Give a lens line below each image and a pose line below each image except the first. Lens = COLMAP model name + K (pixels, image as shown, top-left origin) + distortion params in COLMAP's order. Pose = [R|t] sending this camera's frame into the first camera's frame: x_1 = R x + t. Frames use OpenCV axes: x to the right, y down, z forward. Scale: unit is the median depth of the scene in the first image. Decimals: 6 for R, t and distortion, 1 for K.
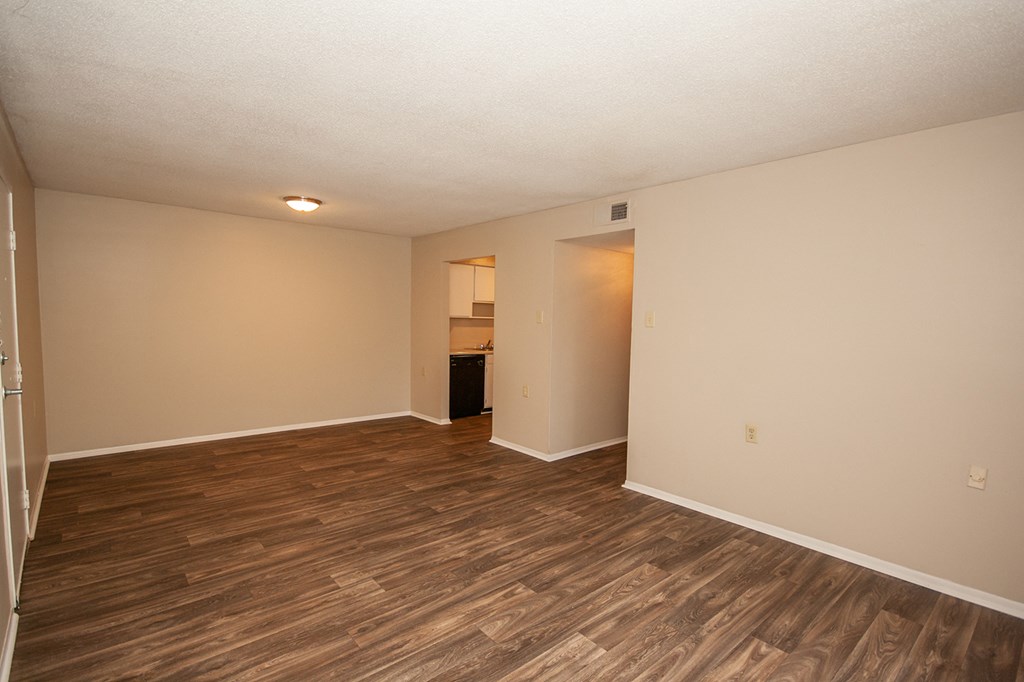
lens RADIAL K [[495.8, 0, 509.4], [0, 495.8, 350.2], [0, 0, 1]] dist [0.002455, -0.004988]
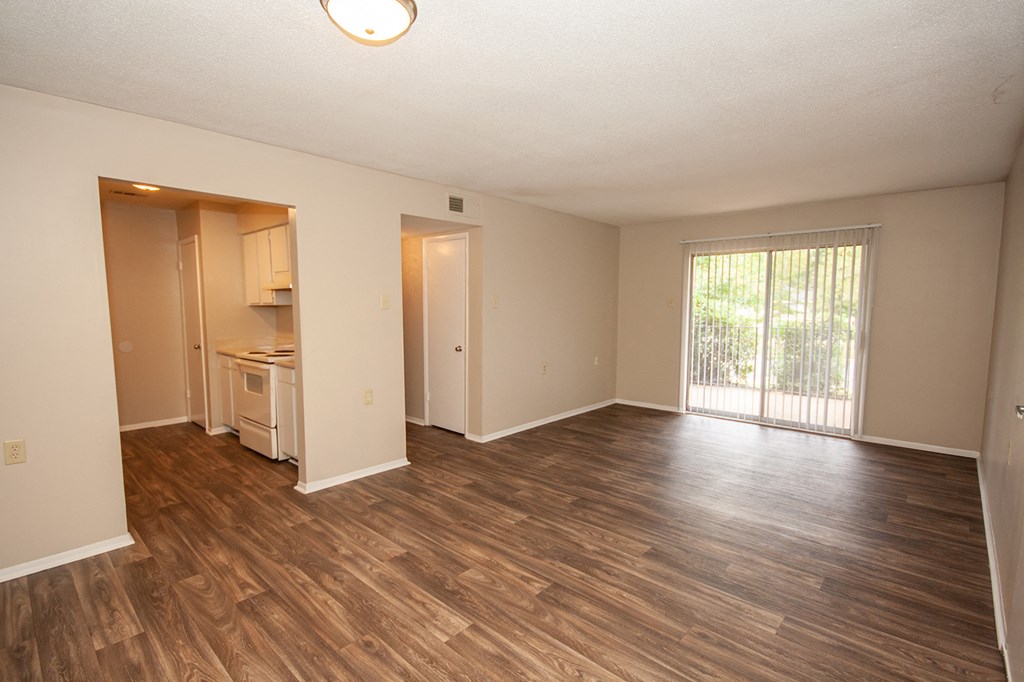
lens RADIAL K [[479.9, 0, 499.4], [0, 479.9, 341.7], [0, 0, 1]] dist [0.001988, -0.000103]
pose [[0.098132, 0.058418, -0.993457, 1.435096], [-0.067746, 0.996352, 0.051896, -0.054286], [0.992865, 0.062210, 0.101731, 1.250061]]
